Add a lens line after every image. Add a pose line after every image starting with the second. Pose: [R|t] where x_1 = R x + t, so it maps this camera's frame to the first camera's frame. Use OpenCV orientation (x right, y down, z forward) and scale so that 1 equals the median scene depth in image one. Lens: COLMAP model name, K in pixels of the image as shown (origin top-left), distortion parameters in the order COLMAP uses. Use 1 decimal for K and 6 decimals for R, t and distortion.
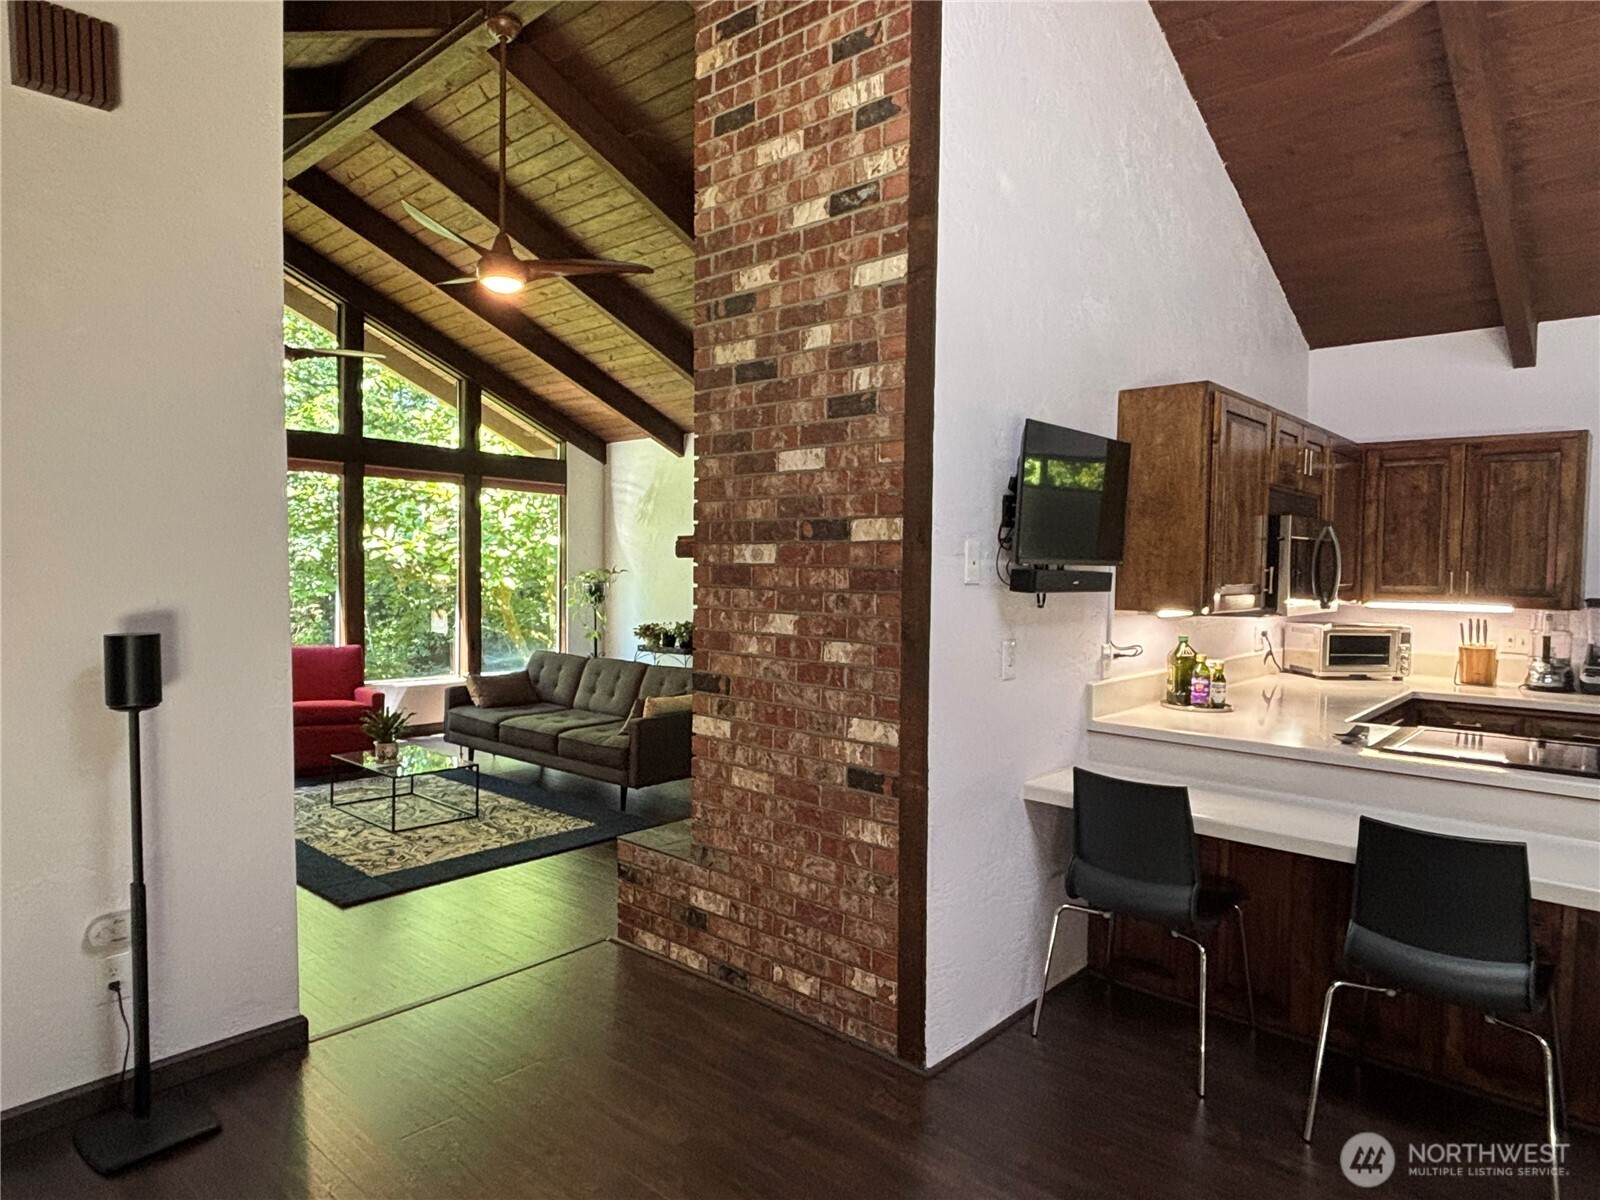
lens RADIAL K [[974.1, 0, 801.1], [0, 974.1, 605.0], [0, 0, 1]] dist [-0.008032, -0.003704]
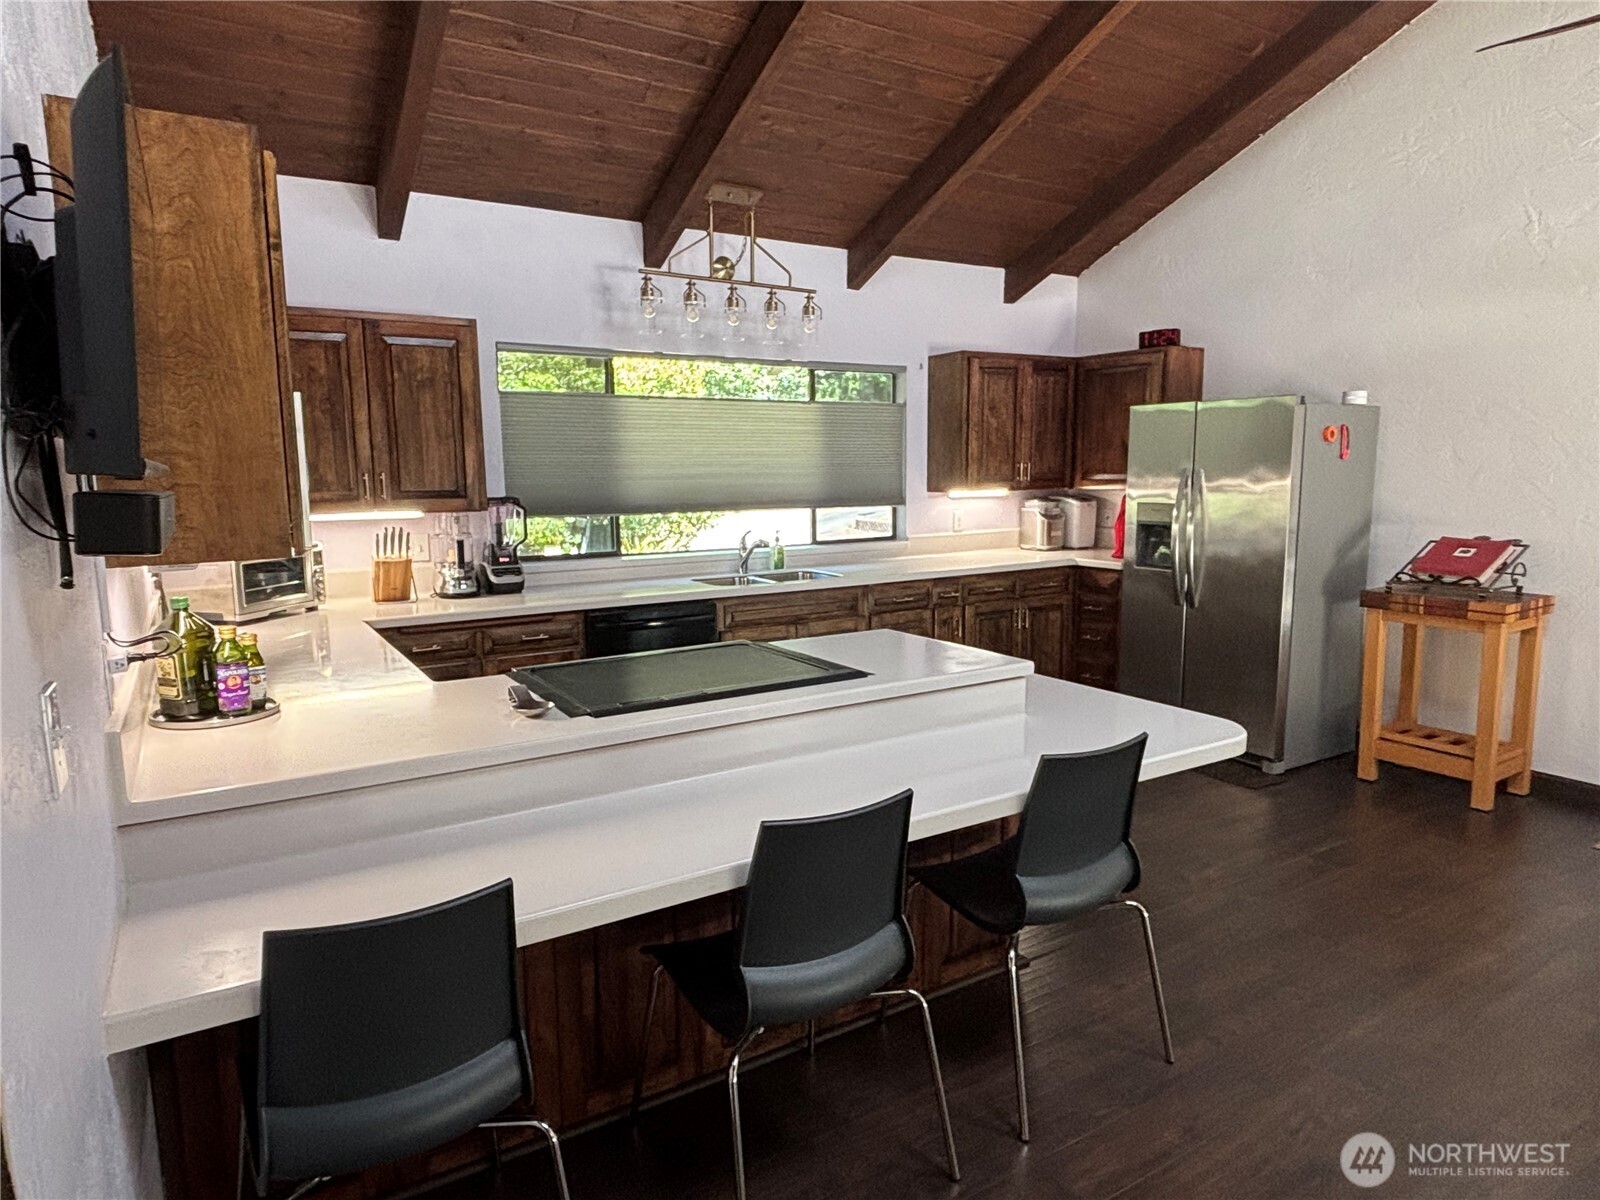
lens RADIAL K [[944.9, 0, 775.4], [0, 944.9, 603.3], [0, 0, 1]] dist [0.007981, -0.011851]
pose [[0.281086, -0.154261, 0.947203, -0.026761], [0.056816, 0.987940, 0.144035, -0.021714], [-0.957999, 0.013330, 0.286461, 0.431072]]
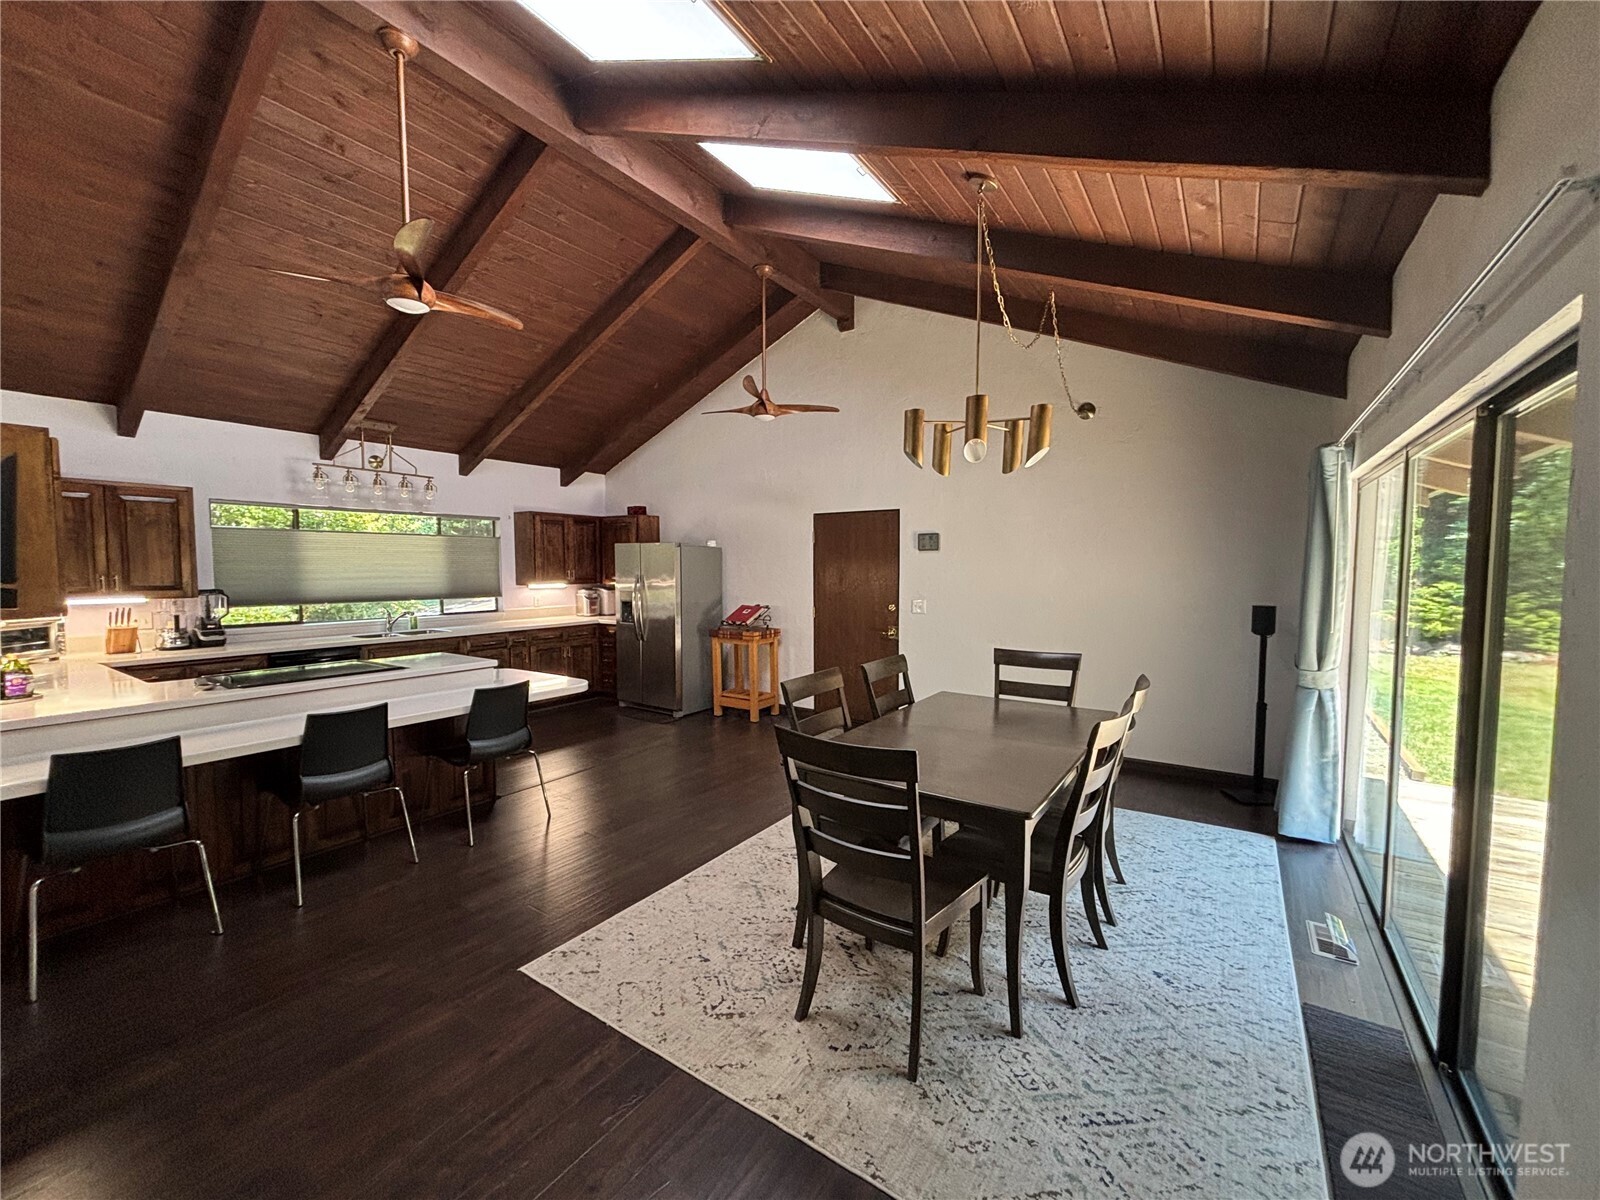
lens RADIAL K [[641.9, 0, 797.5], [0, 641.9, 600.5], [0, 0, 1]] dist [-0.000593, -0.000615]
pose [[-0.142354, -0.068536, 0.987440, -0.400100], [0.040868, 0.996342, 0.075046, -0.028323], [-0.988972, 0.051038, -0.139033, 0.135969]]
